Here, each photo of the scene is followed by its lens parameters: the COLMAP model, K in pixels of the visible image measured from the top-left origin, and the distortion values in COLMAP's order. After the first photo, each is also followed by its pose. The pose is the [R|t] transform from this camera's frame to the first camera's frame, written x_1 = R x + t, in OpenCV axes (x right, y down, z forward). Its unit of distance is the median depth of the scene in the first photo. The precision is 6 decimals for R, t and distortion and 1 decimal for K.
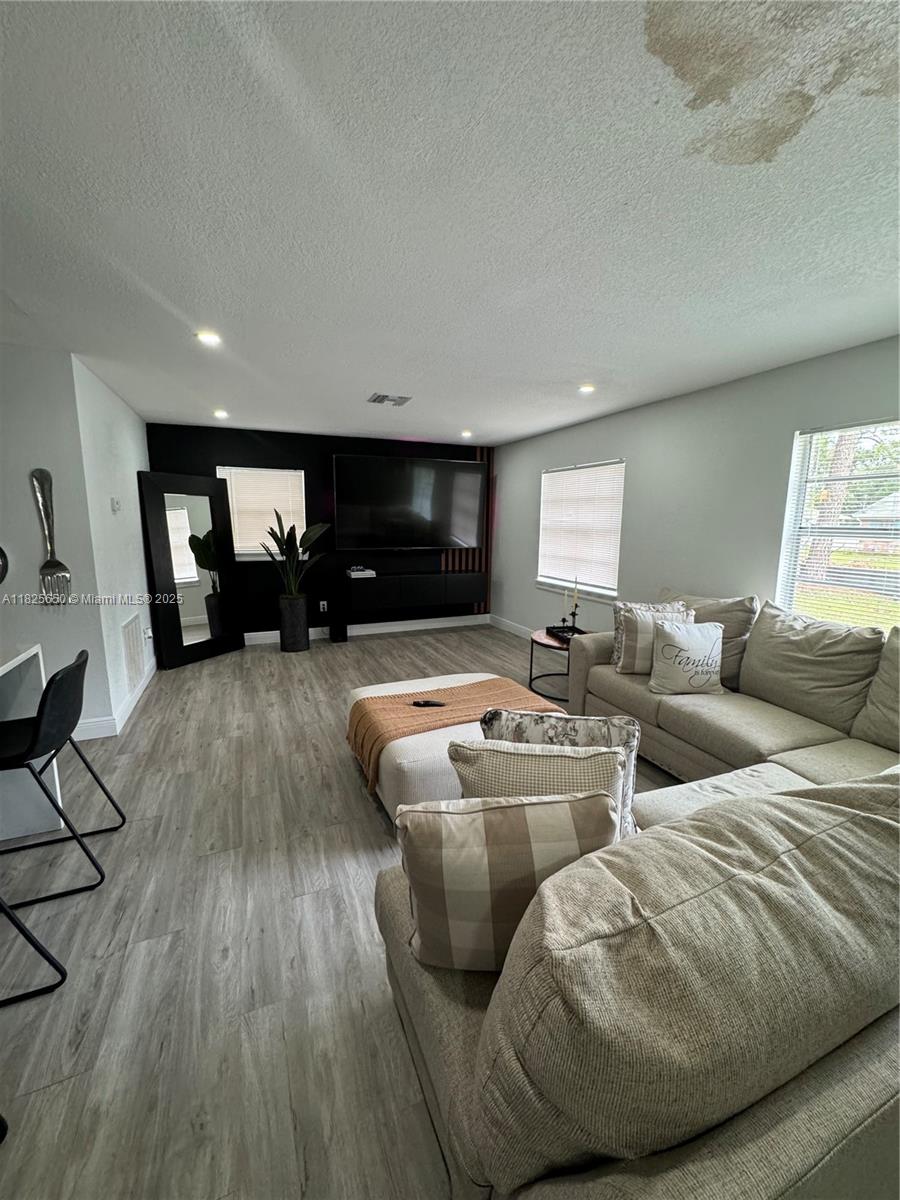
lens RADIAL K [[478.9, 0, 448.6], [0, 478.9, 599.1], [0, 0, 1]] dist [-0.002120, 0.000117]
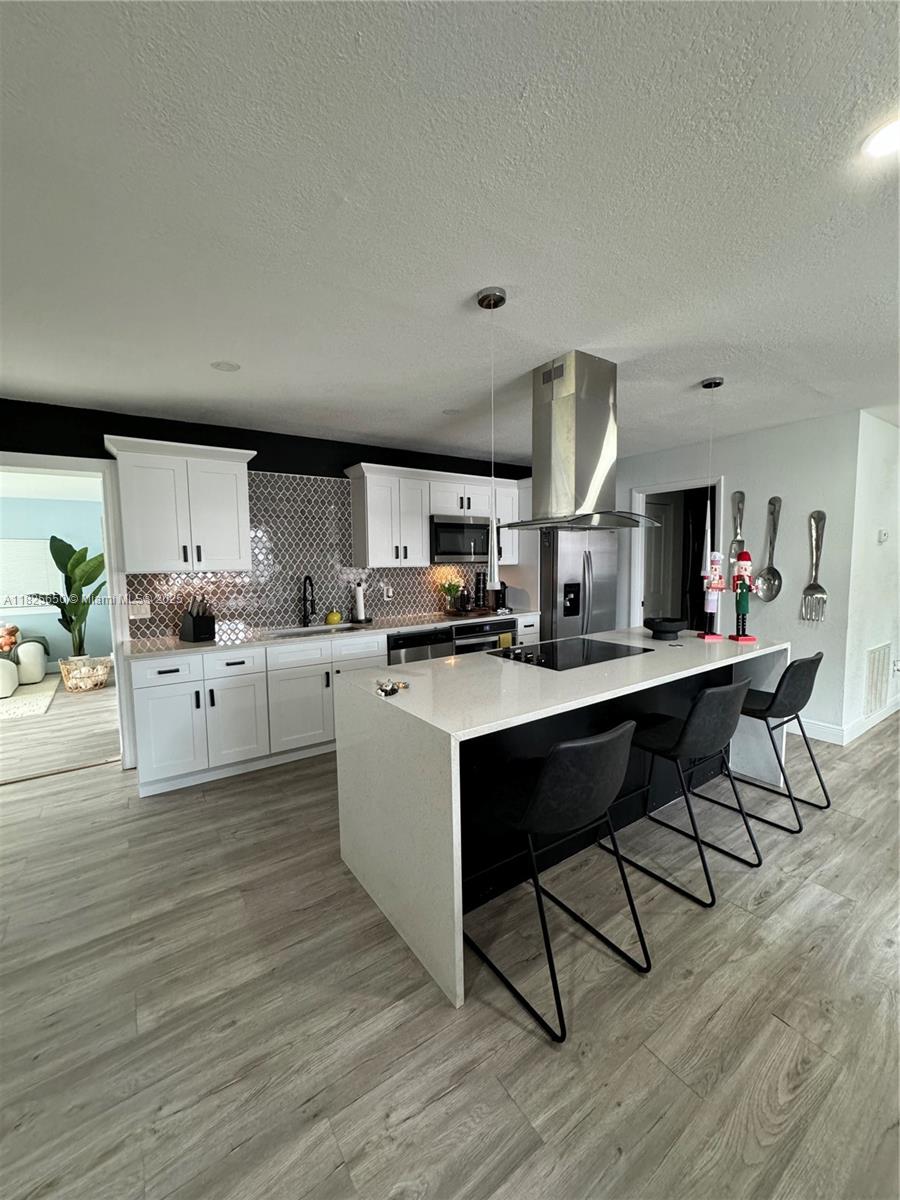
lens RADIAL K [[478.9, 0, 453.4], [0, 478.9, 599.9], [0, 0, 1]] dist [-0.002120, 0.000117]
pose [[0.211927, 0.077554, -0.974203, 0.243093], [-0.144943, 0.988316, 0.047147, 0.050008], [0.966477, 0.131212, 0.220692, -0.225658]]
